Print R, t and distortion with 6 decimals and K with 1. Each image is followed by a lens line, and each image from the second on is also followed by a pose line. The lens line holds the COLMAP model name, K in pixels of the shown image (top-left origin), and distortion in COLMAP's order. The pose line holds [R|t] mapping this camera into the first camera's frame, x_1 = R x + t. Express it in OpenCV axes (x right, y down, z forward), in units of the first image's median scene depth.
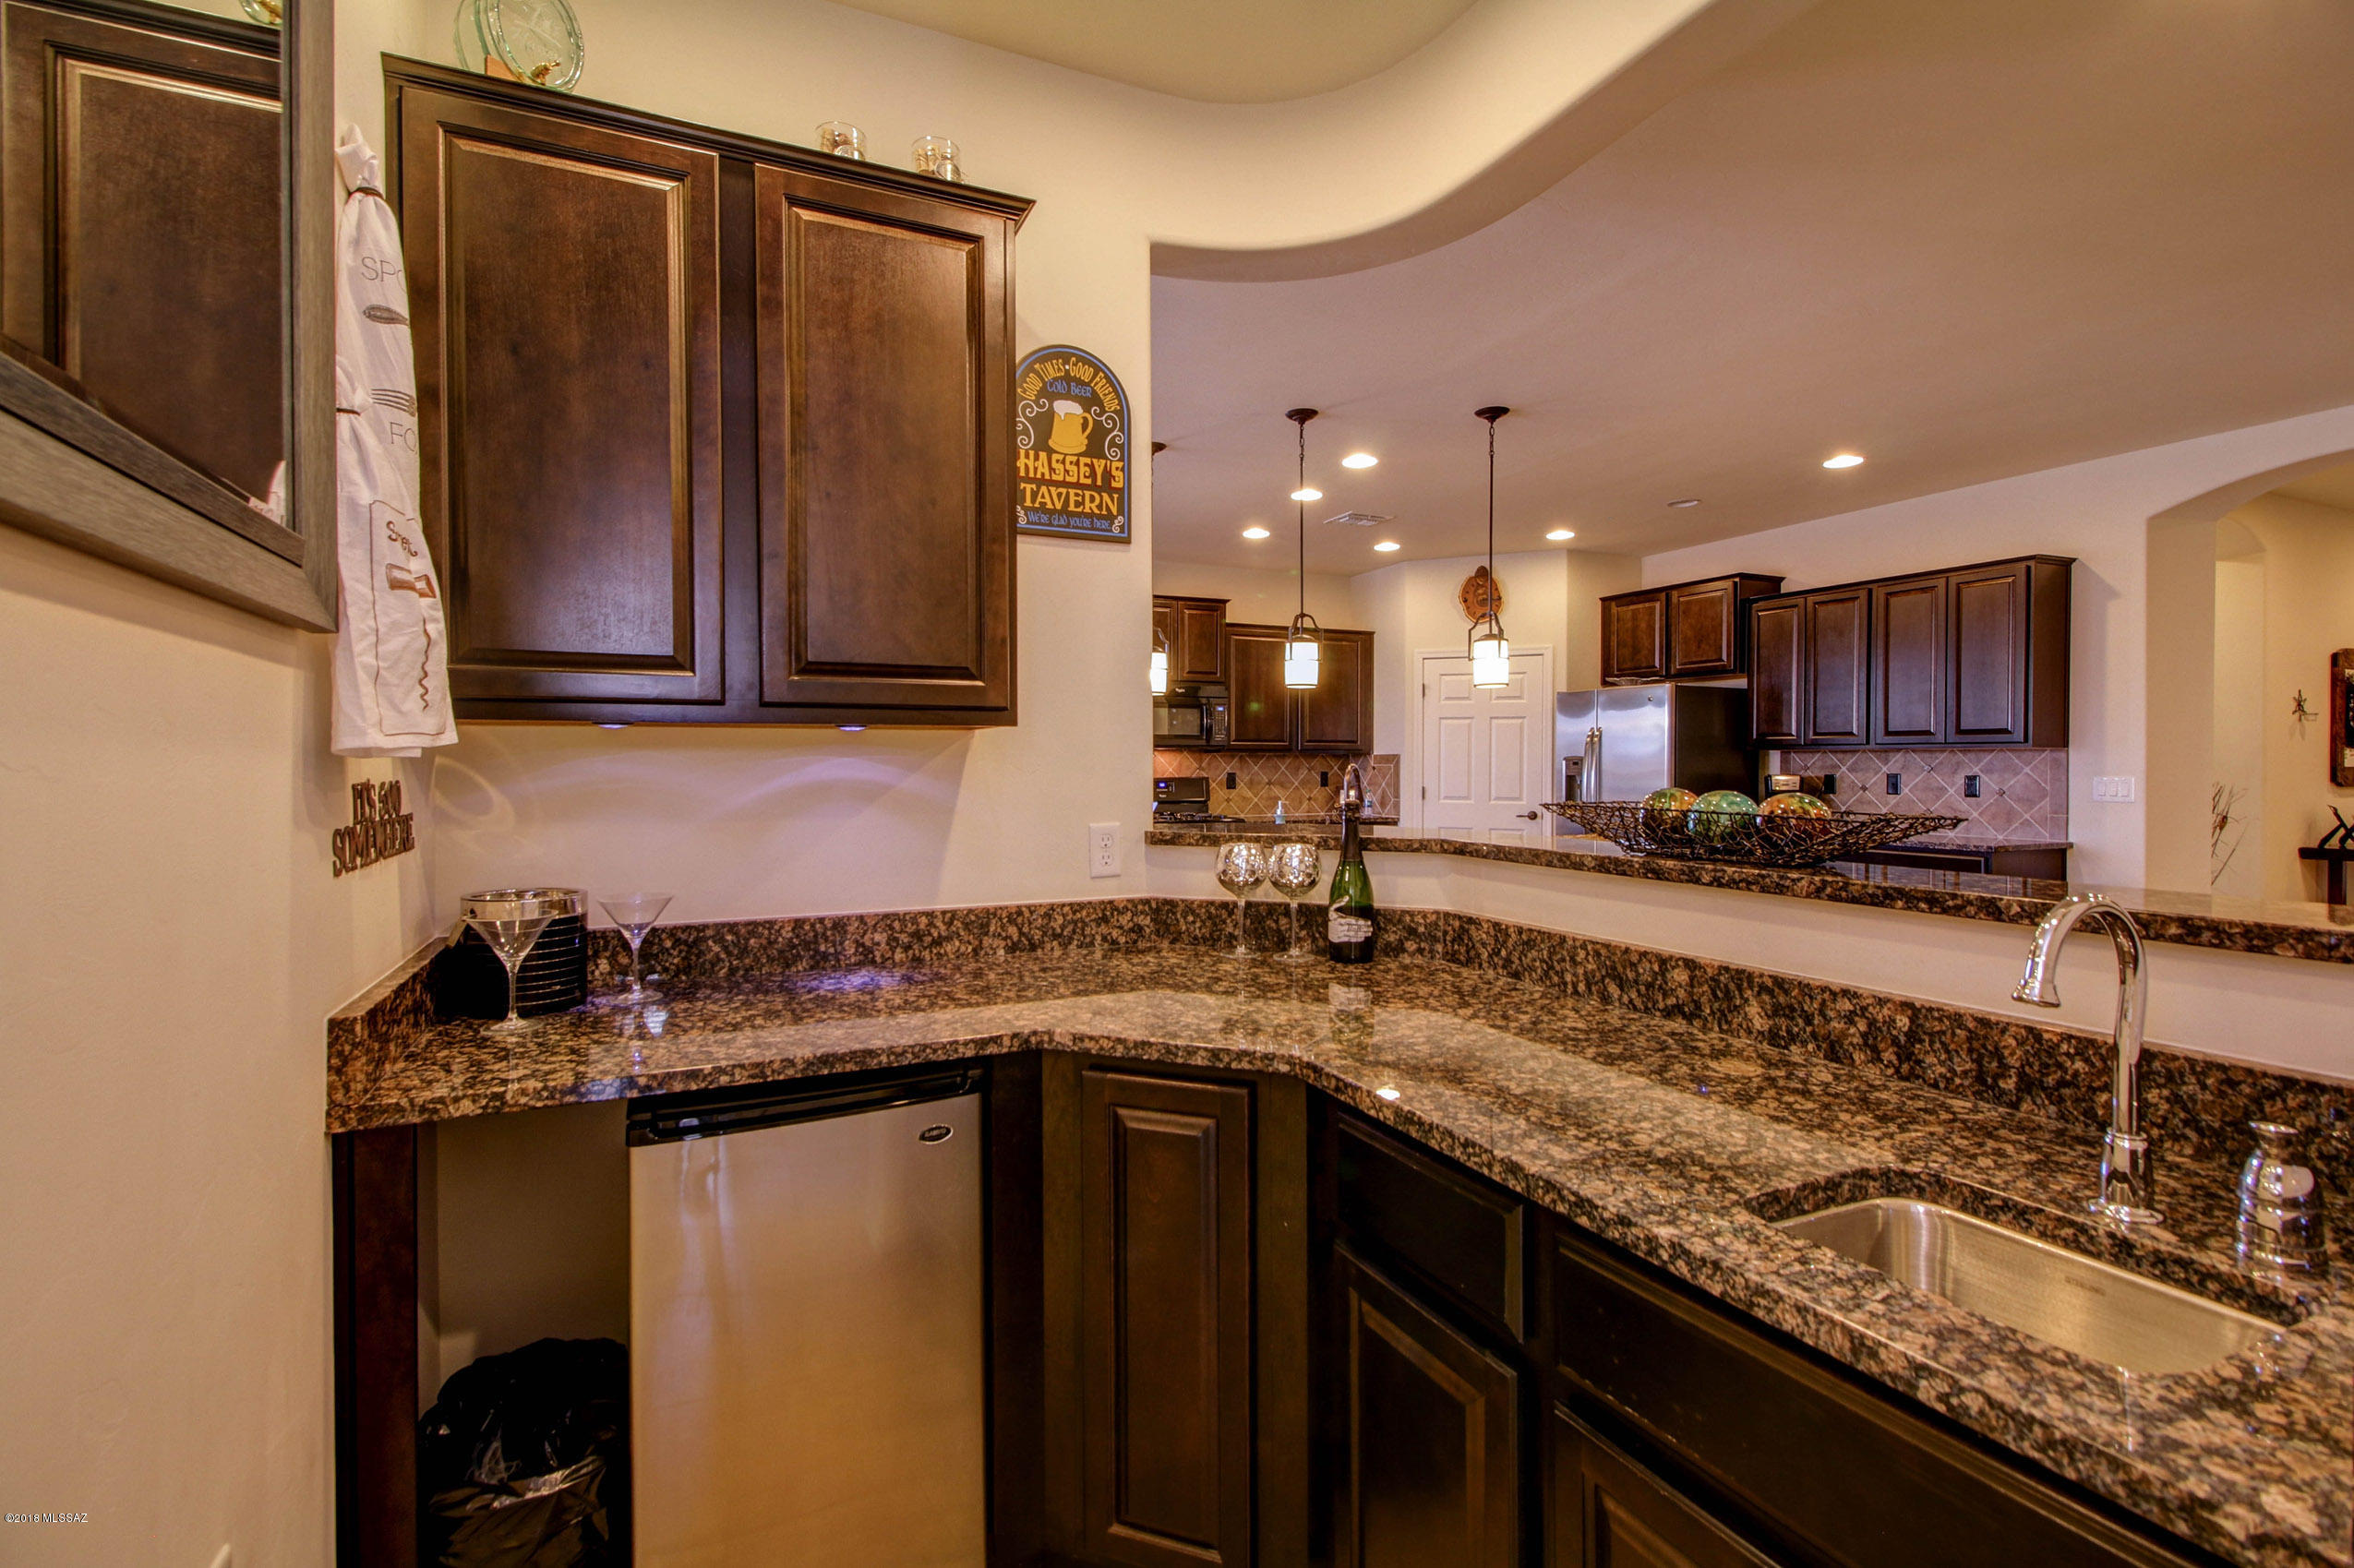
lens RADIAL K [[1079.1, 0, 1174.1], [0, 1079.1, 780.8], [0, 0, 1]] dist [0.021376, -0.008793]
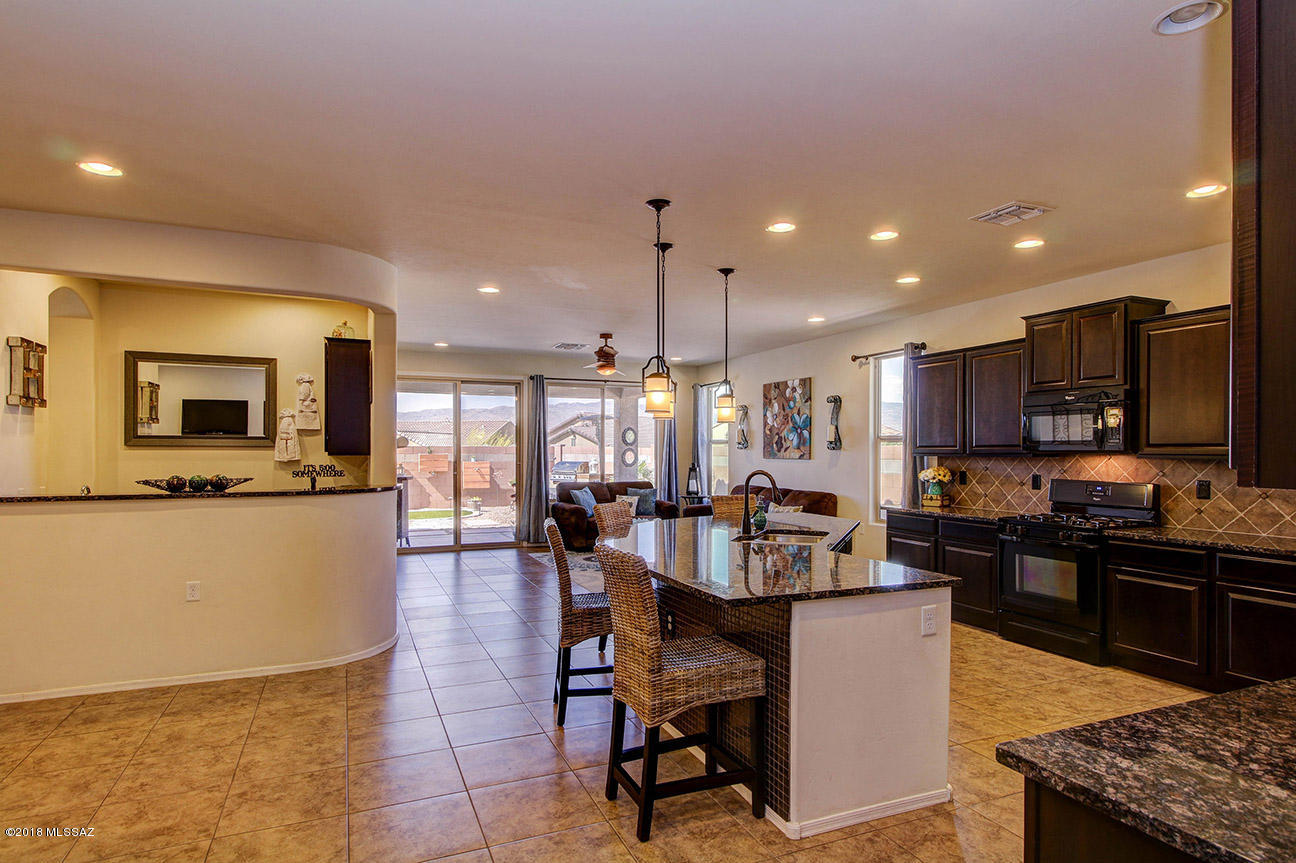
lens RADIAL K [[683.5, 0, 641.2], [0, 683.5, 454.0], [0, 0, 1]] dist [0.012689, -0.001571]
pose [[-0.038437, 0.002082, -0.999259, 0.663509], [-0.020453, 0.999787, 0.002870, -0.022482], [0.999052, 0.020548, -0.038387, 0.602094]]
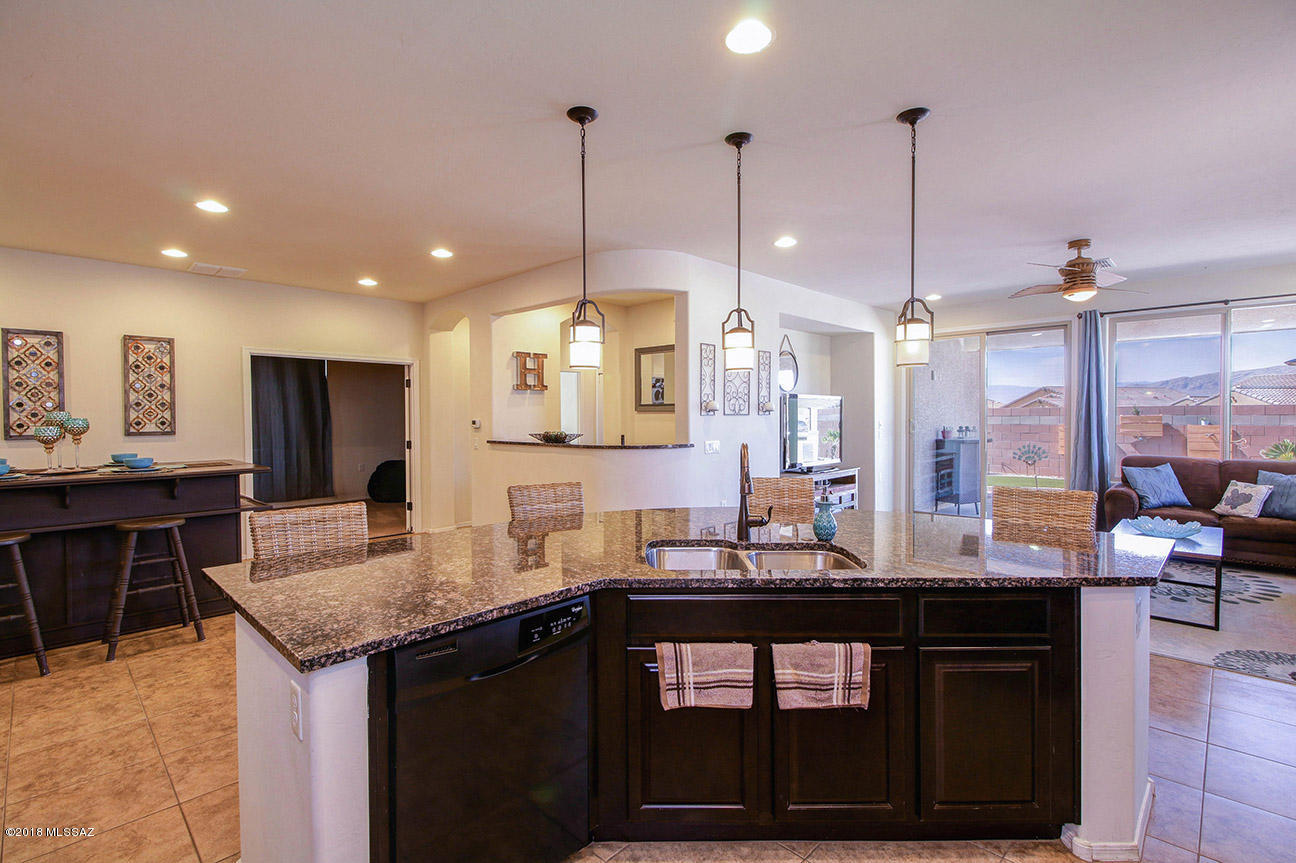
lens RADIAL K [[594.2, 0, 640.8], [0, 594.2, 424.1], [0, 0, 1]] dist [0.021376, -0.008793]
pose [[-0.938070, 0.011984, -0.346239, 0.279699], [0.001532, 0.999535, 0.030444, -0.031383], [0.346443, 0.028028, -0.937652, 0.954598]]
